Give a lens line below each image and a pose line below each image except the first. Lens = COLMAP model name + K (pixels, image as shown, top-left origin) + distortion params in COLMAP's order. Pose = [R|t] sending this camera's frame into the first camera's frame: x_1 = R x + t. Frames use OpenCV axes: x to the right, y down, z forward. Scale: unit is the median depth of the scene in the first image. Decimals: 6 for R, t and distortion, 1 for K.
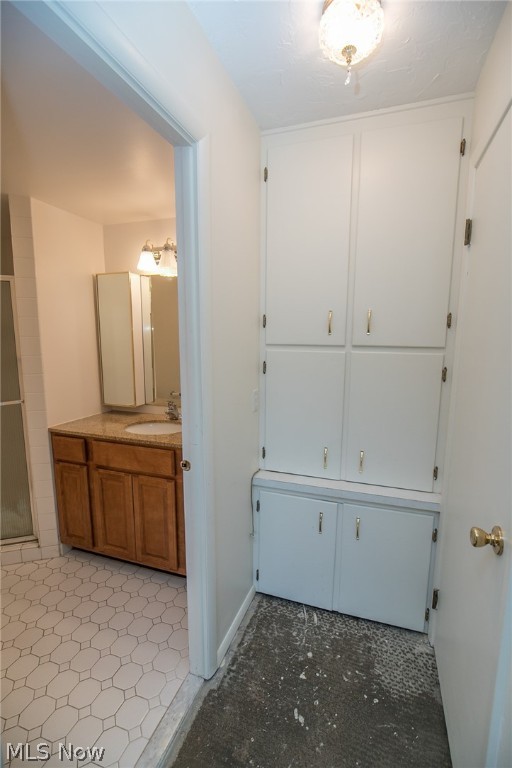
lens RADIAL K [[346.1, 0, 269.5], [0, 346.1, 386.5], [0, 0, 1]] dist [-0.013493, 0.000510]
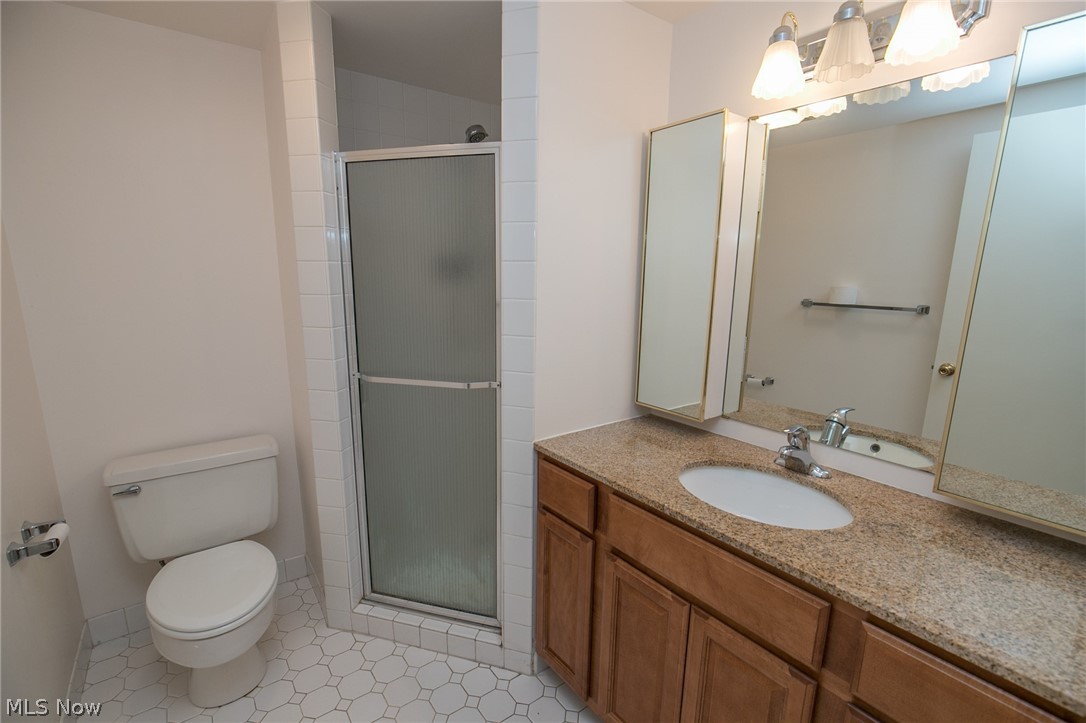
lens RADIAL K [[489.4, 0, 545.5], [0, 489.4, 369.3], [0, 0, 1]] dist [-0.013493, 0.000510]
pose [[0.821136, 0.118001, -0.558400, -0.238198], [-0.092649, 0.992975, 0.073594, -0.040907], [0.563162, -0.008695, 0.826301, 0.412445]]
